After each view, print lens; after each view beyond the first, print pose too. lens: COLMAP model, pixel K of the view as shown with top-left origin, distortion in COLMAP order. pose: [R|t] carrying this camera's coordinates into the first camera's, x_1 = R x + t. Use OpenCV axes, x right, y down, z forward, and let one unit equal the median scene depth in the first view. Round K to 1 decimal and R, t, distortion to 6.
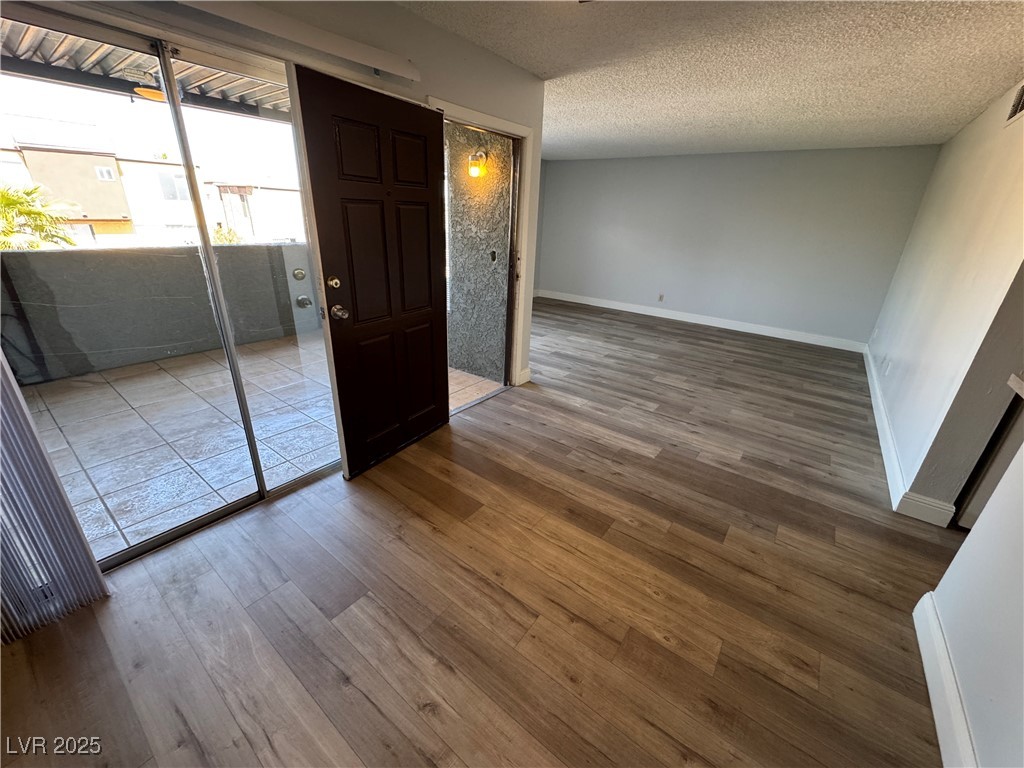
lens RADIAL K [[407.4, 0, 512.9], [0, 407.4, 380.6], [0, 0, 1]] dist [-0.000785, 0.000107]
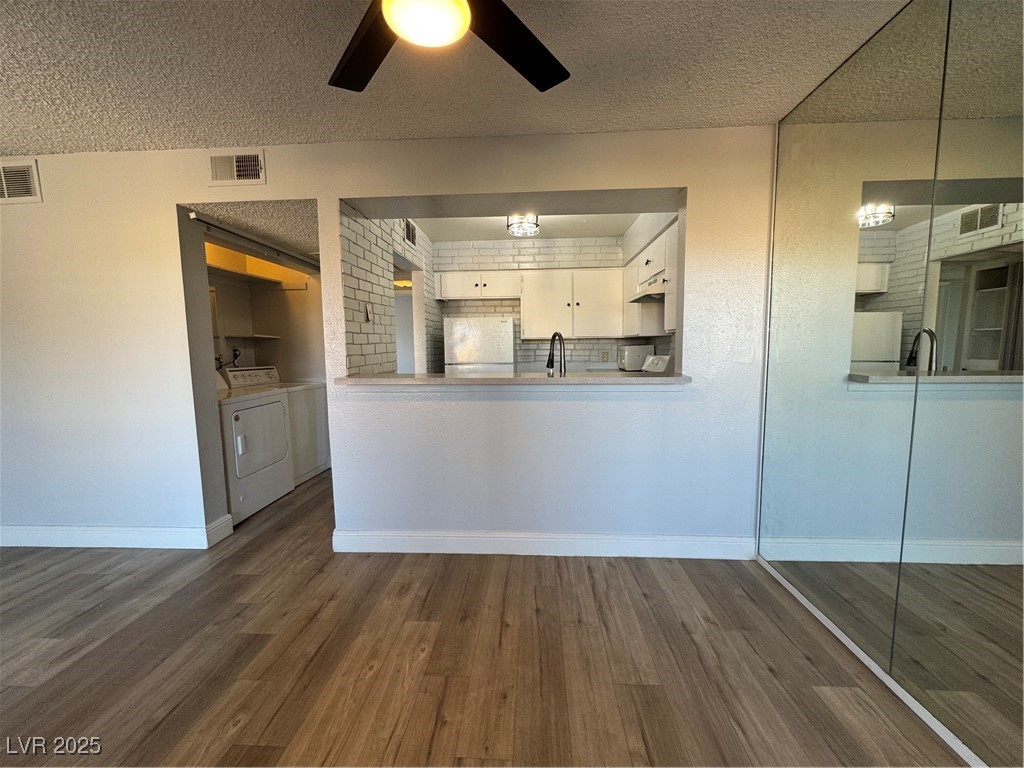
lens RADIAL K [[407.3, 0, 511.4], [0, 407.3, 385.9], [0, 0, 1]] dist [-0.001937, -0.000089]
pose [[-0.555191, -0.118447, 0.823246, -0.283869], [0.303619, 0.892637, 0.333190, -0.143545], [-0.774325, 0.434937, -0.459621, 0.508447]]
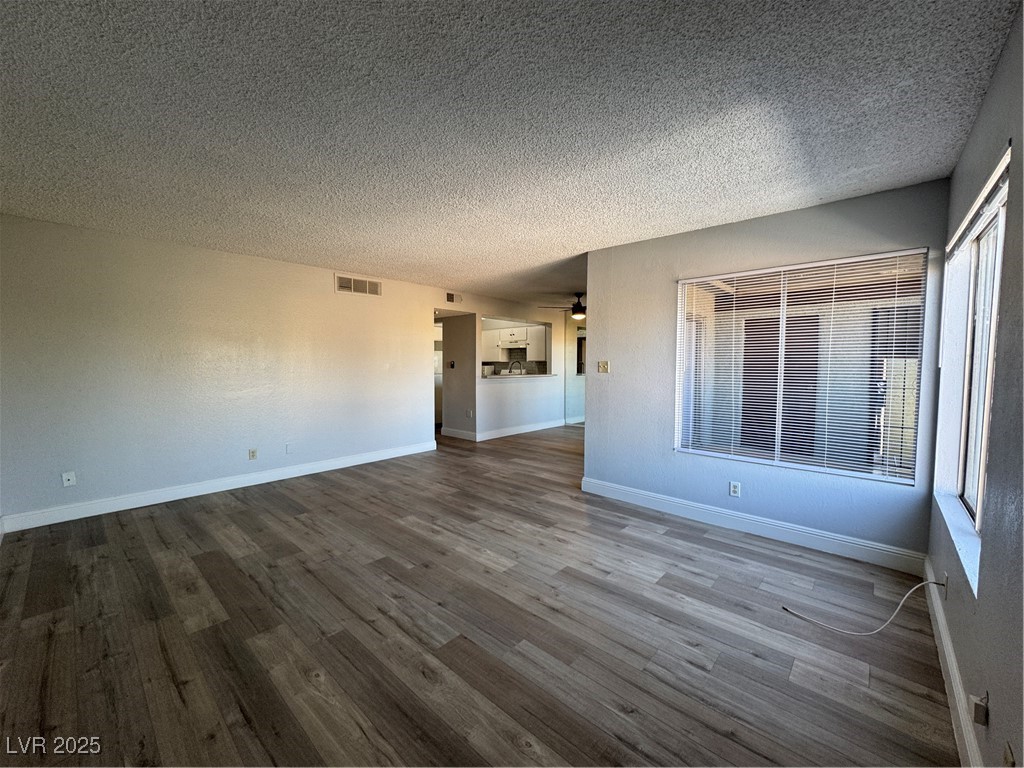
lens RADIAL K [[407.3, 0, 511.4], [0, 407.3, 385.9], [0, 0, 1]] dist [-0.001937, -0.000089]
pose [[-0.994853, -0.050091, 0.088081, 0.183958], [-0.007461, 0.903117, 0.429329, -0.886340], [-0.101053, 0.426462, -0.898843, 2.359282]]
